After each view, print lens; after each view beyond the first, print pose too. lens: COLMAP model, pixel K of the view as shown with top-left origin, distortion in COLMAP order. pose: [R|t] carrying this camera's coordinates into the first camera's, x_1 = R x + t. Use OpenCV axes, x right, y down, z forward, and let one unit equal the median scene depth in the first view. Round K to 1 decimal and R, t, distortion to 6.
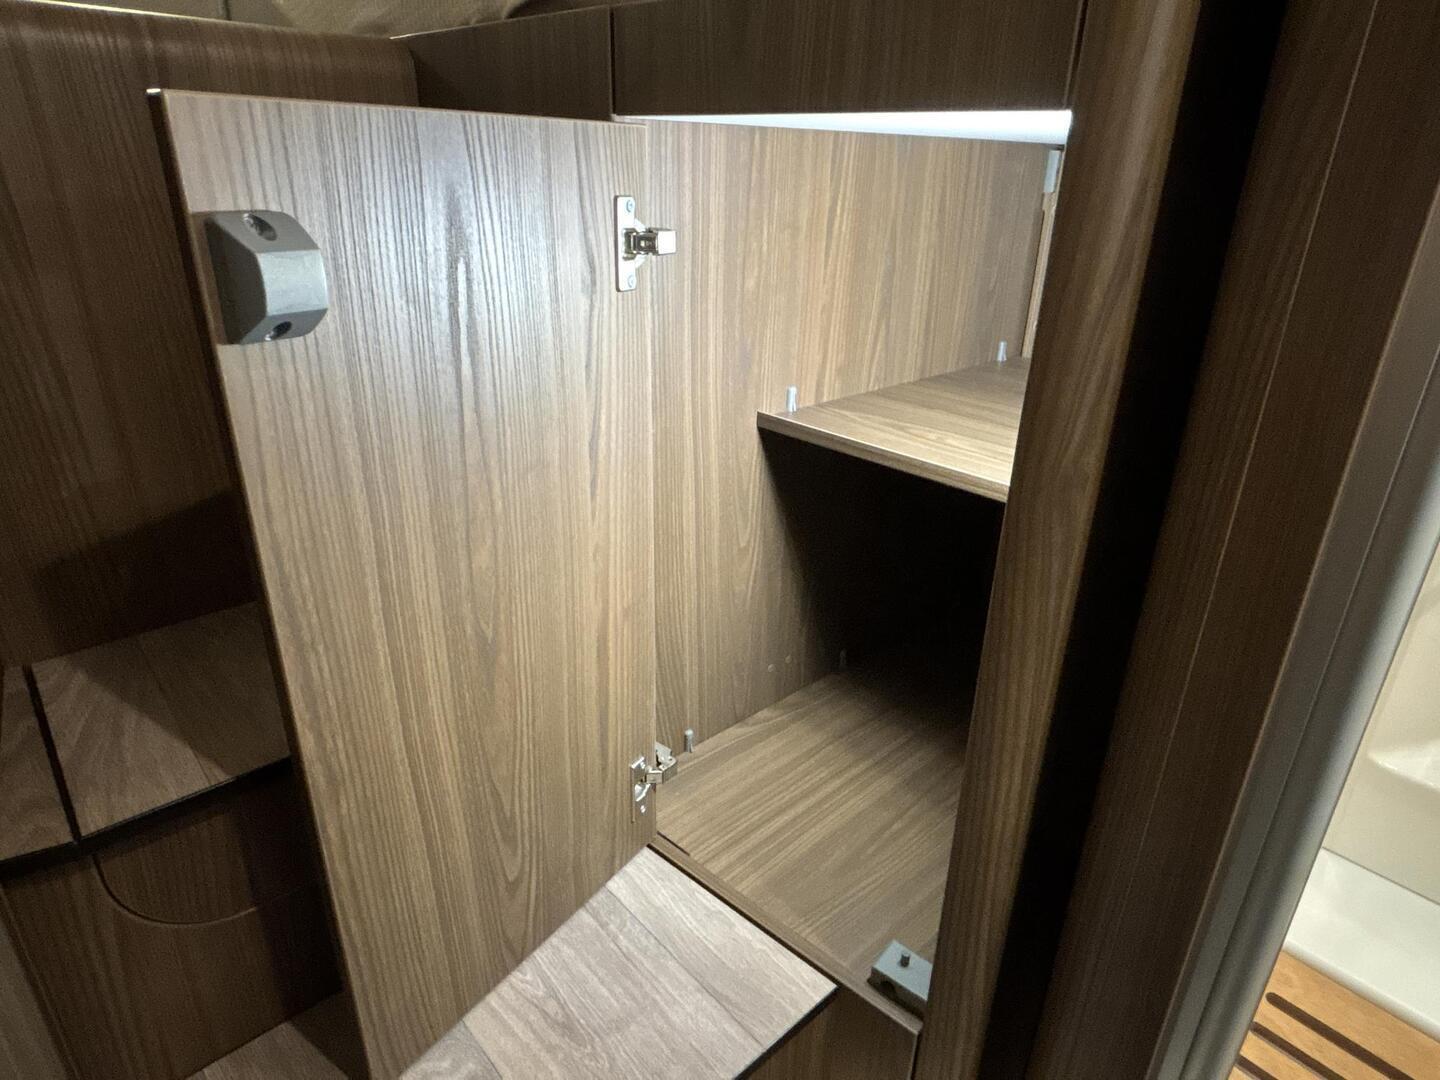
lens RADIAL K [[850.2, 0, 720.0], [0, 850.2, 540.0], [0, 0, 1]] dist [-0.003218, -0.002392]
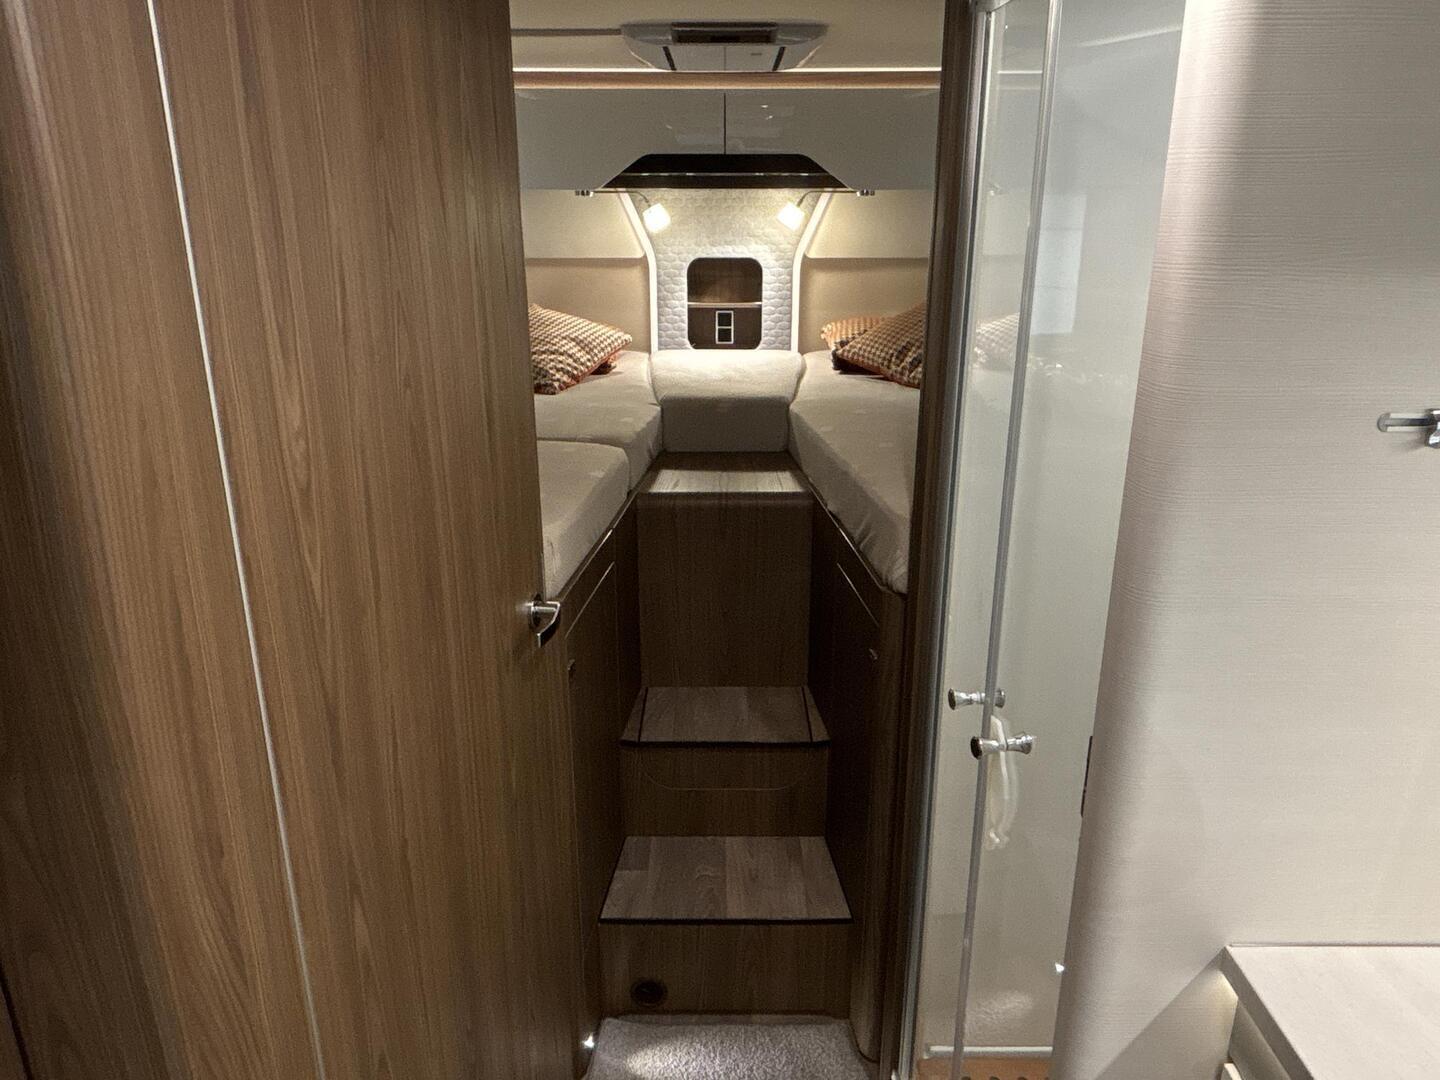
lens RADIAL K [[1007.9, 0, 719.1], [0, 1007.9, 533.8], [0, 0, 1]] dist [0.028536, -0.004817]
pose [[0.737414, 0.189028, -0.648451, 1.787301], [-0.252632, 0.967548, -0.005244, -0.477044], [0.626416, 0.167687, 0.761238, -1.860041]]
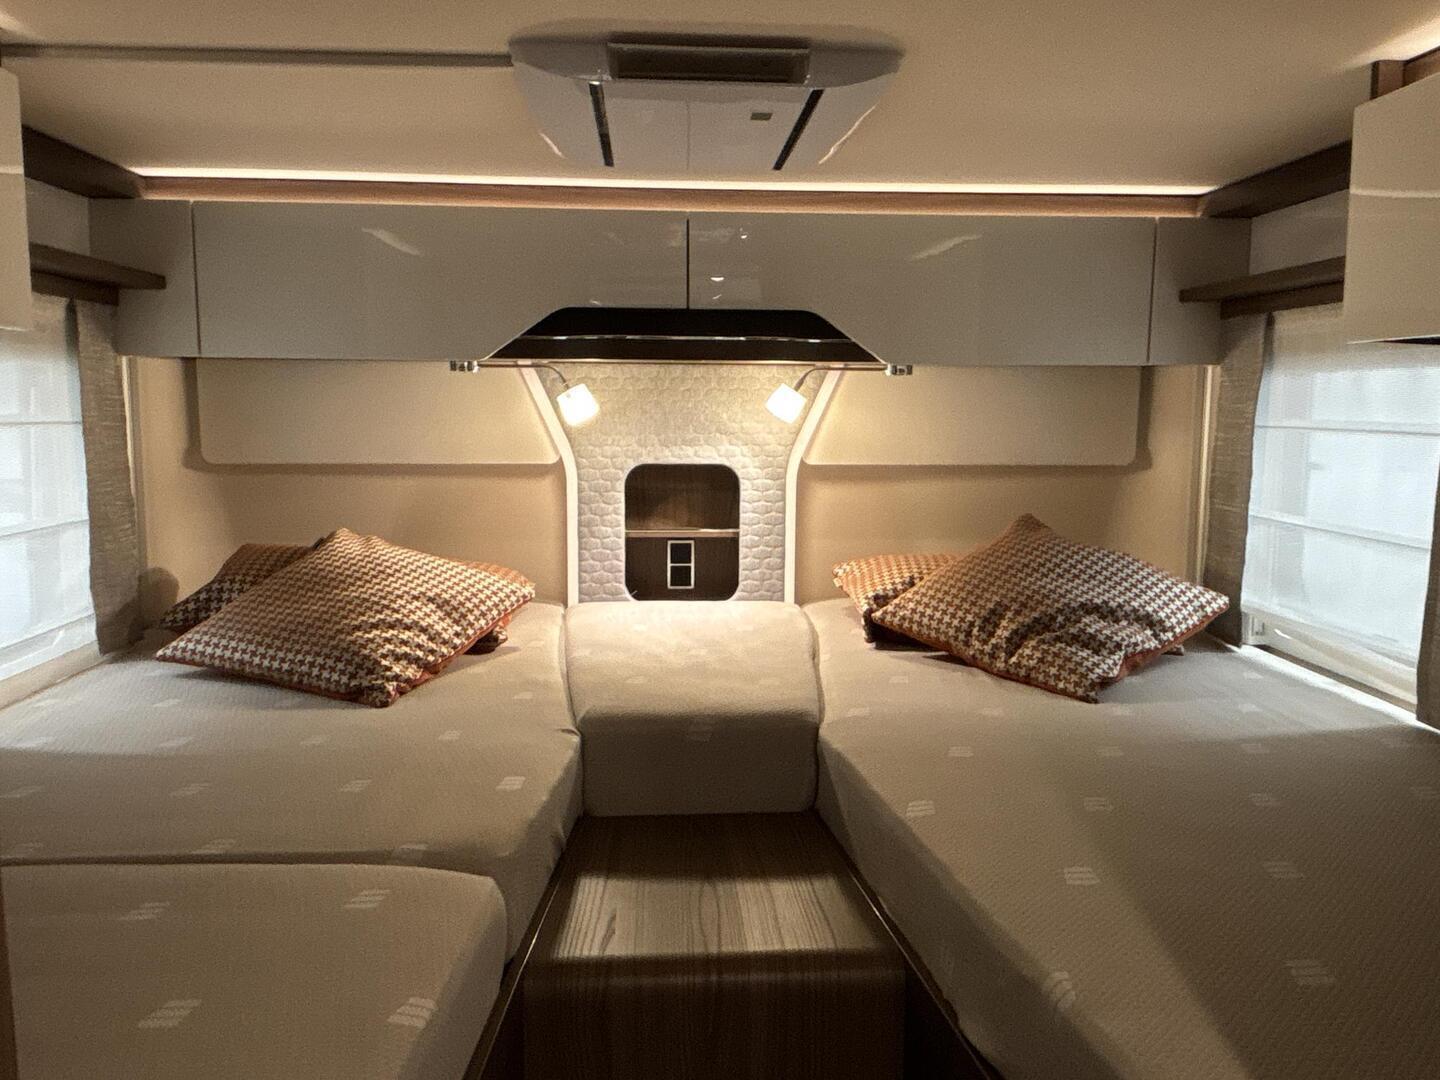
lens RADIAL K [[1073.9, 0, 722.9], [0, 1073.9, 513.0], [0, 0, 1]] dist [0.051832, -0.000237]
pose [[0.783937, 0.046052, -0.619130, 0.434787], [-0.235436, 0.944809, -0.227830, -0.970066], [0.574467, 0.324370, 0.751513, -0.630642]]
